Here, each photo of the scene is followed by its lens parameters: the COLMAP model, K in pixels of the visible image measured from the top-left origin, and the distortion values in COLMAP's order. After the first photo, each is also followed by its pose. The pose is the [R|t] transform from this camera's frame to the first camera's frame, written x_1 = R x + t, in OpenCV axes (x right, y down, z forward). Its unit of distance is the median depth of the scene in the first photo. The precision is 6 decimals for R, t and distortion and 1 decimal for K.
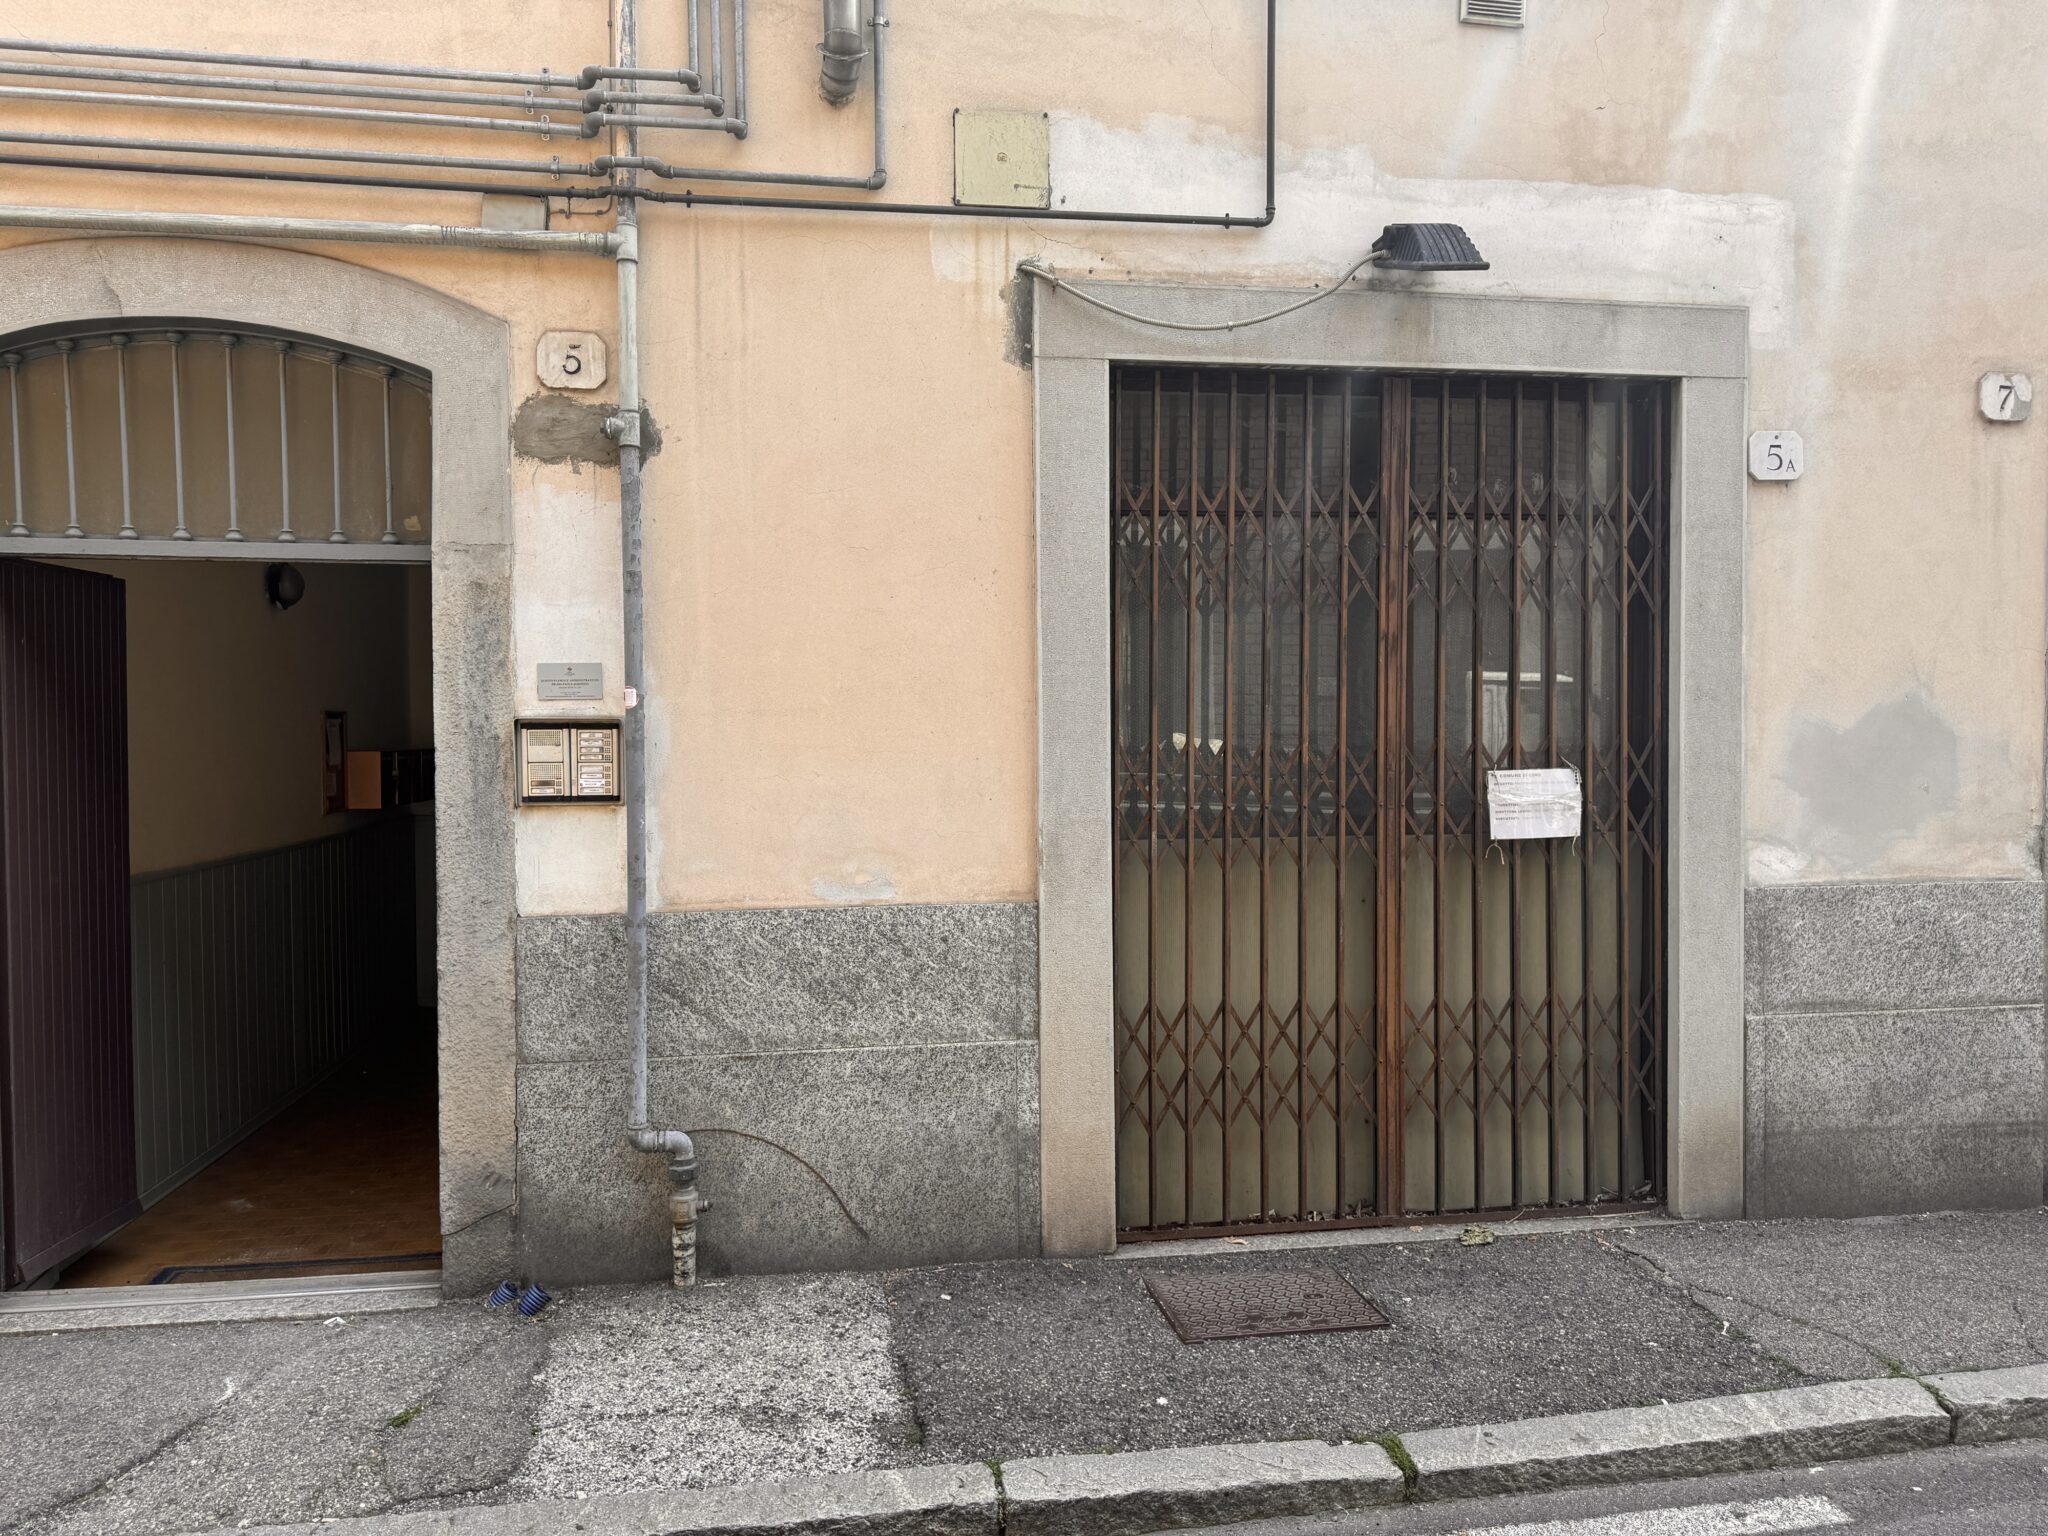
lens RADIAL K [[1447.5, 0, 1021.1], [0, 1447.5, 776.1], [0, 0, 1]] dist [0.029598, -0.031217]
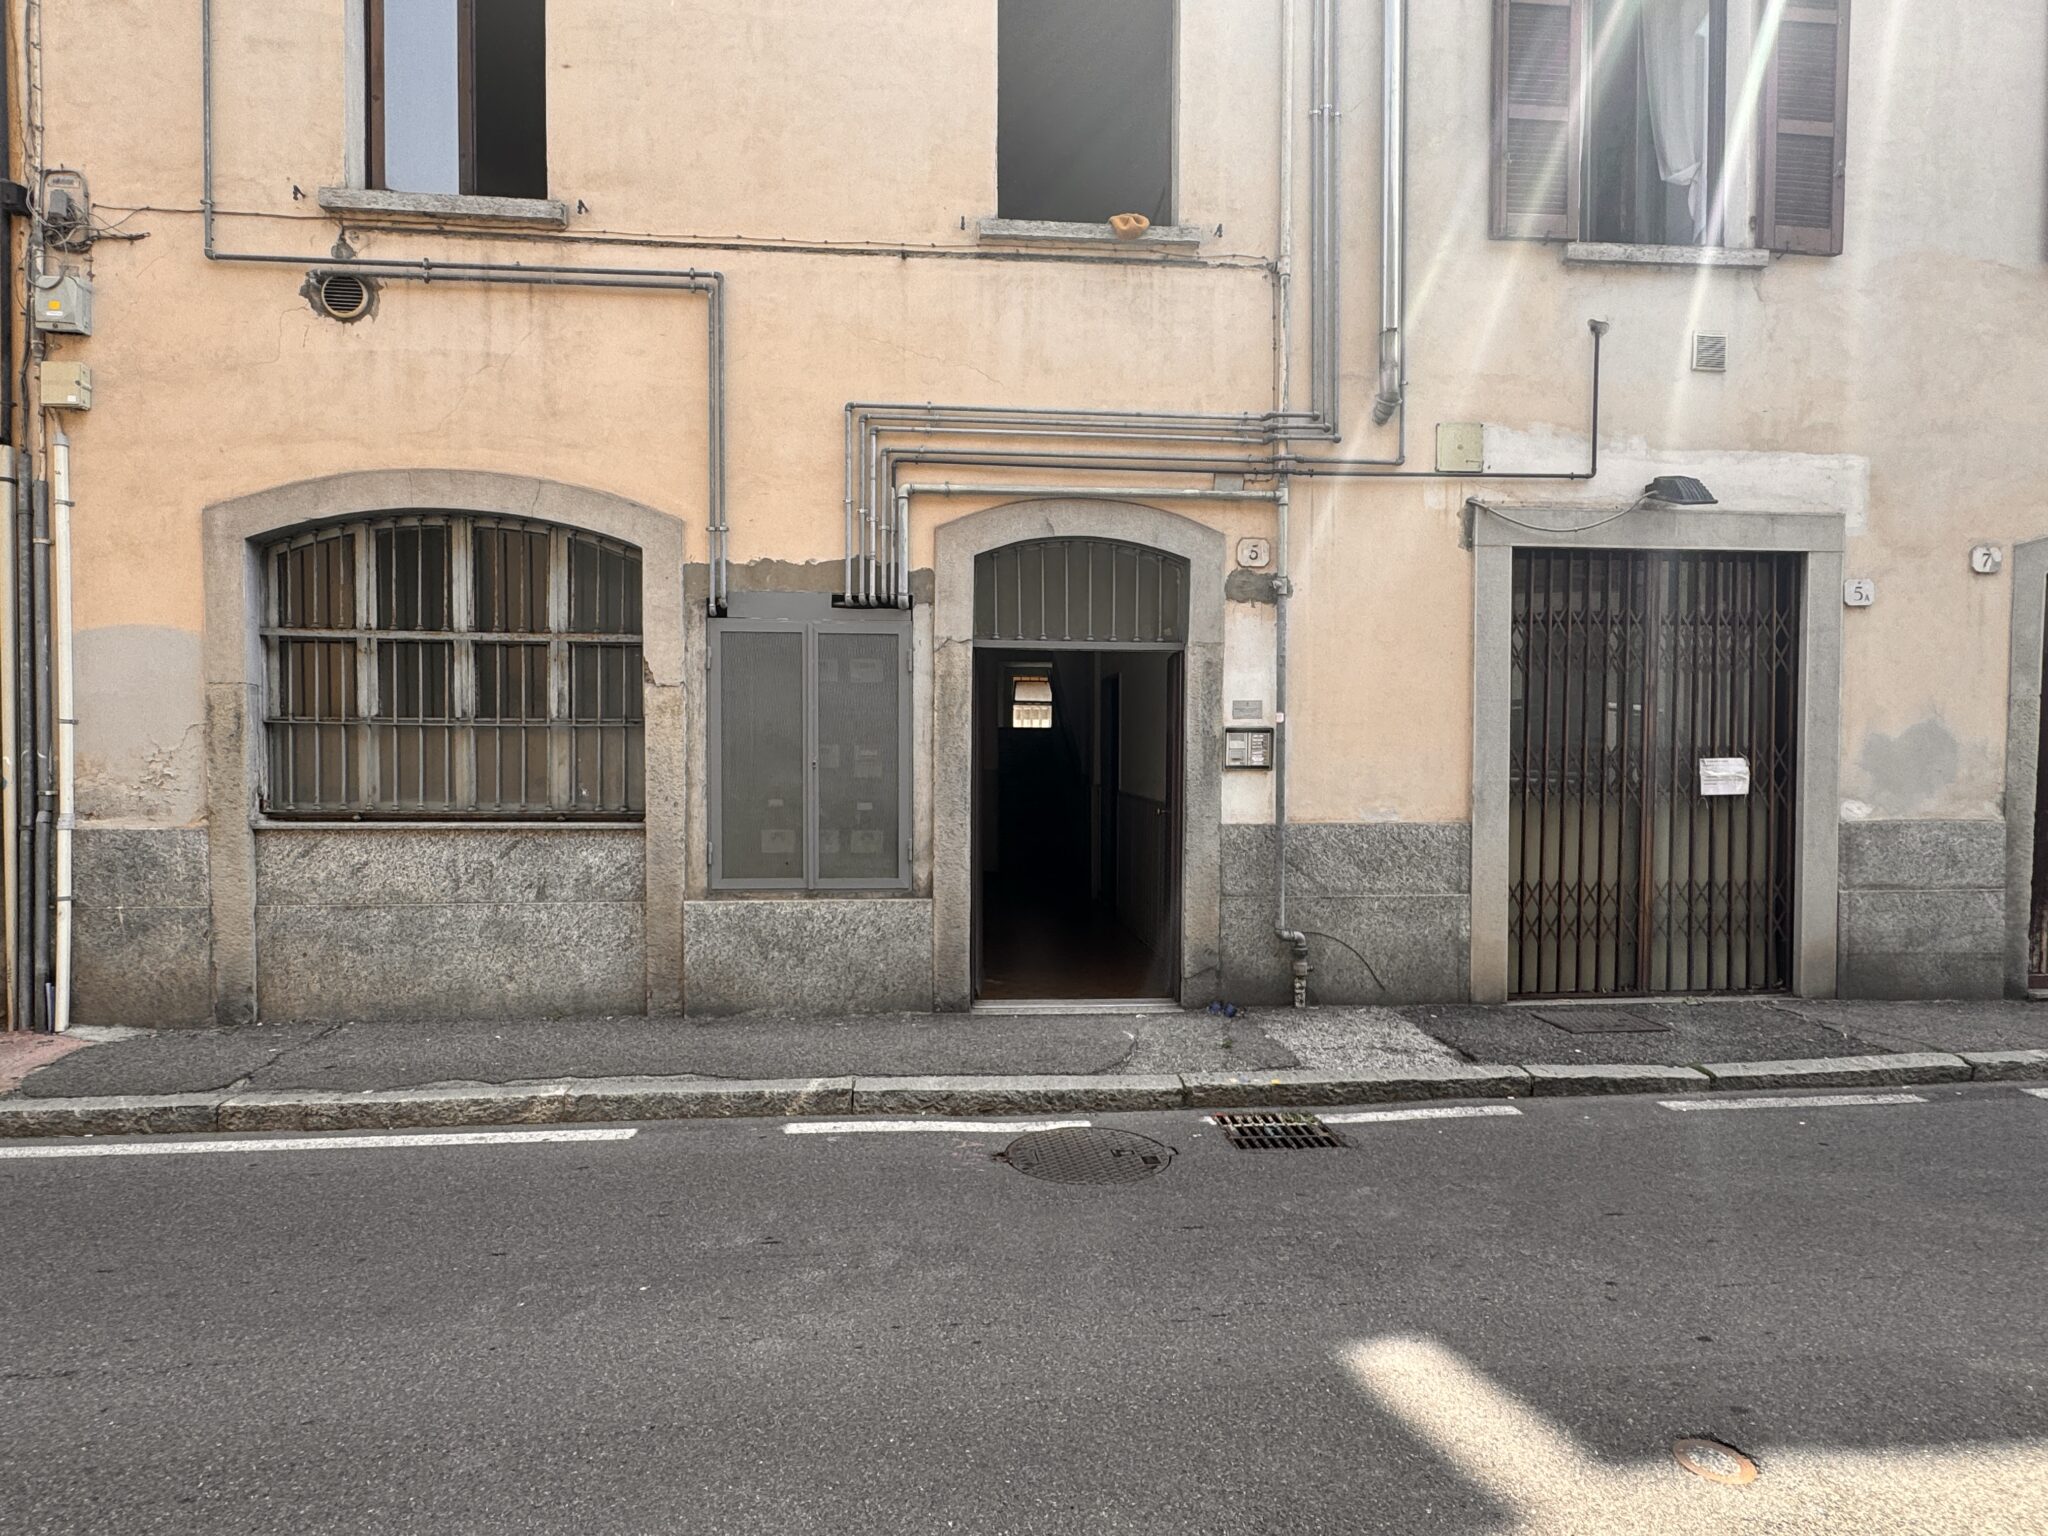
lens RADIAL K [[1127.7, 0, 1016.3], [0, 1127.7, 774.0], [0, 0, 1]] dist [-0.001540, 0.000513]
pose [[0.997146, 0.009960, -0.074836, -0.514954], [-0.010152, 0.999946, -0.002188, 0.032210], [0.074810, 0.002942, 0.997193, -0.601382]]
